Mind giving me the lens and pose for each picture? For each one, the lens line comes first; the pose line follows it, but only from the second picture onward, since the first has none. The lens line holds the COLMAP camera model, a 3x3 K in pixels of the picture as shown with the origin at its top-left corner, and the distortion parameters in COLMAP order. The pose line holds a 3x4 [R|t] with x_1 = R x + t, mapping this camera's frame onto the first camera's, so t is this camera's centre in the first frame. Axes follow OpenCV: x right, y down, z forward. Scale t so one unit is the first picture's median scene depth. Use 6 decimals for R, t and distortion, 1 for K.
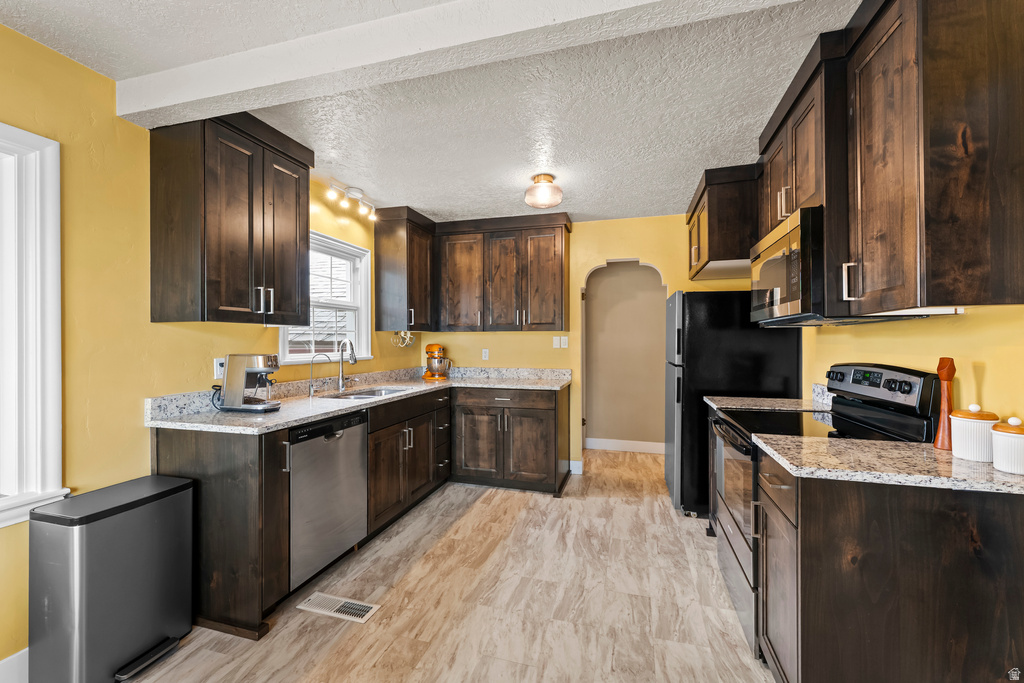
lens RADIAL K [[419.1, 0, 513.7], [0, 419.1, 340.5], [0, 0, 1]] dist [0.001516, -0.000669]
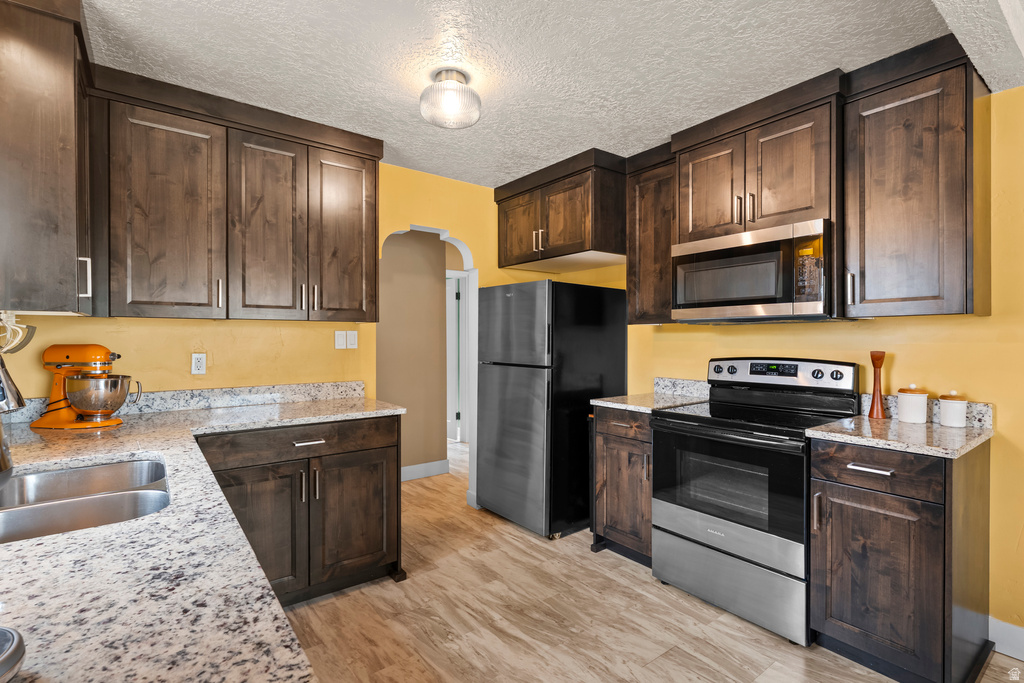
lens RADIAL K [[479.3, 0, 511.7], [0, 479.3, 342.1], [0, 0, 1]] dist [-0.002730, -0.000218]
pose [[0.600439, -0.006197, 0.799646, -0.428789], [-0.002245, 0.999953, 0.009436, -0.000065], [-0.799667, -0.007461, 0.600397, 0.473284]]
